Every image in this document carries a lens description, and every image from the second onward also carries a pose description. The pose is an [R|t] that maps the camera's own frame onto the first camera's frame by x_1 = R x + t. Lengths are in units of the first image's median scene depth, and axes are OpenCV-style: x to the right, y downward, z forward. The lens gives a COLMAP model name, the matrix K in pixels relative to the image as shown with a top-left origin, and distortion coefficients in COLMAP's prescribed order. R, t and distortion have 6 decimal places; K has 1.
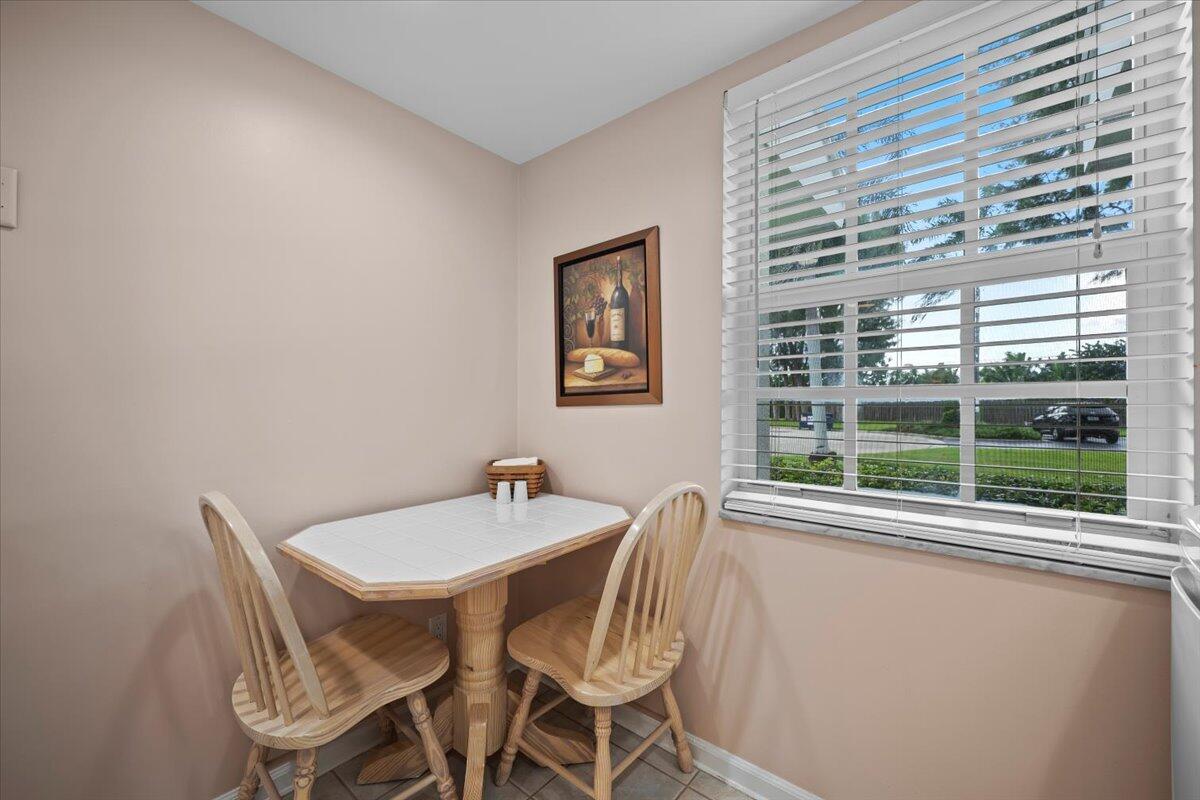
lens RADIAL K [[479.1, 0, 596.9], [0, 479.1, 402.0], [0, 0, 1]] dist [-0.001518, -0.000252]
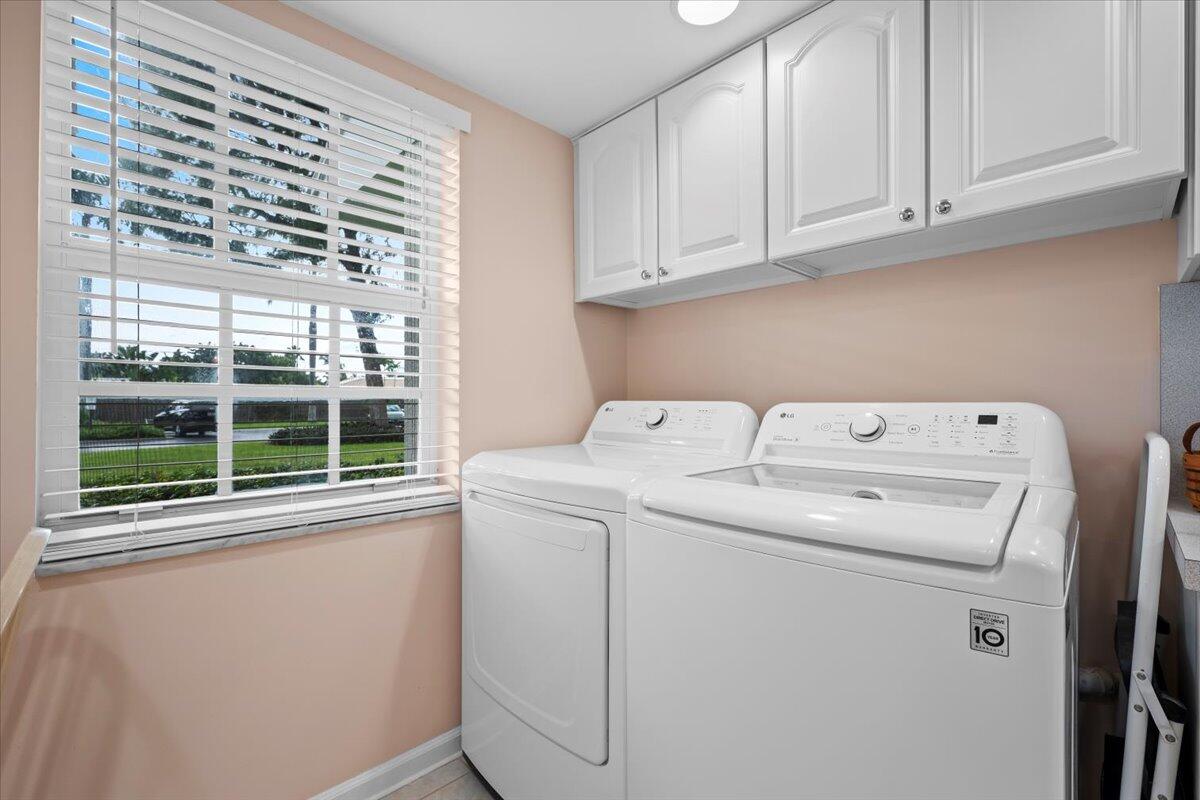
lens RADIAL K [[509.3, 0, 597.9], [0, 509.3, 400.9], [0, 0, 1]] dist [-0.000614, -0.000142]
pose [[0.109639, 0.001052, 0.993971, -0.288920], [-0.006433, 0.999979, -0.000349, -0.003909], [-0.993951, -0.006356, 0.109644, 0.136514]]
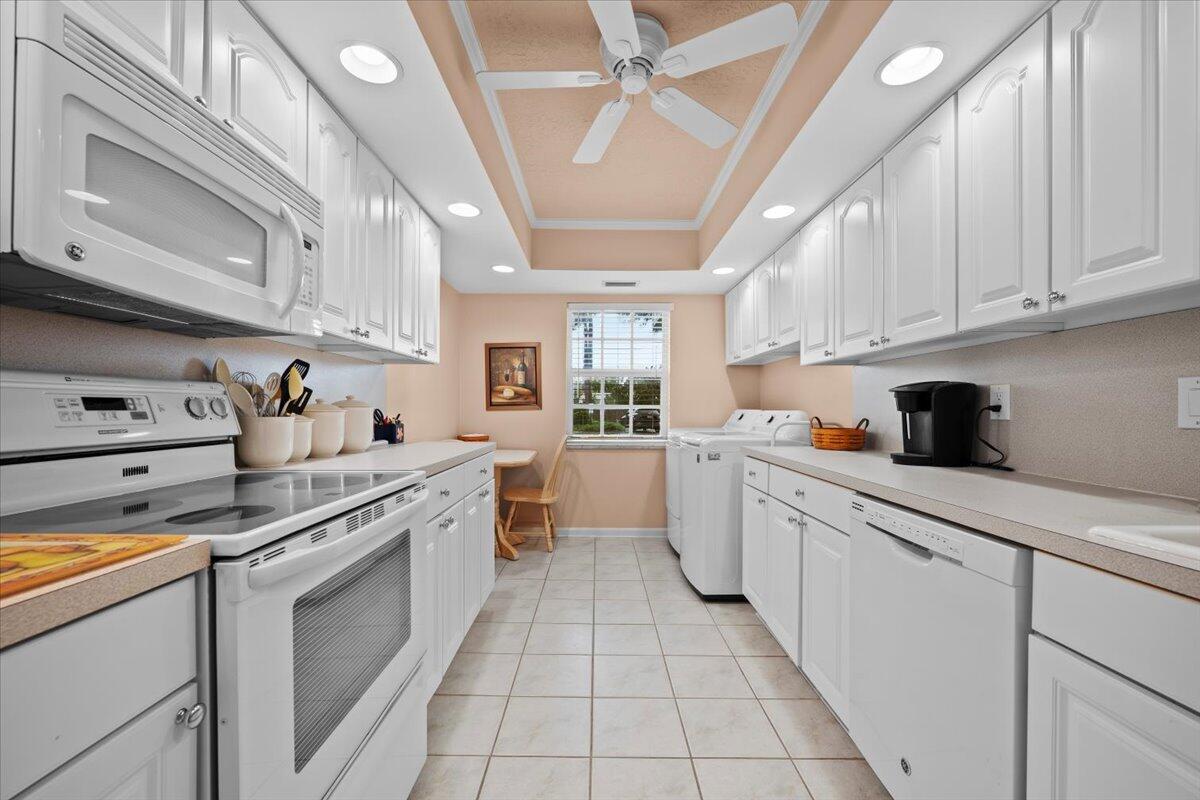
lens RADIAL K [[479.1, 0, 601.0], [0, 479.1, 405.3], [0, 0, 1]] dist [-0.001518, -0.000252]
pose [[0.780987, 0.006234, 0.624516, -1.175304], [-0.007170, 0.999974, -0.001016, -0.018161], [-0.624506, -0.003684, 0.781011, -1.193815]]
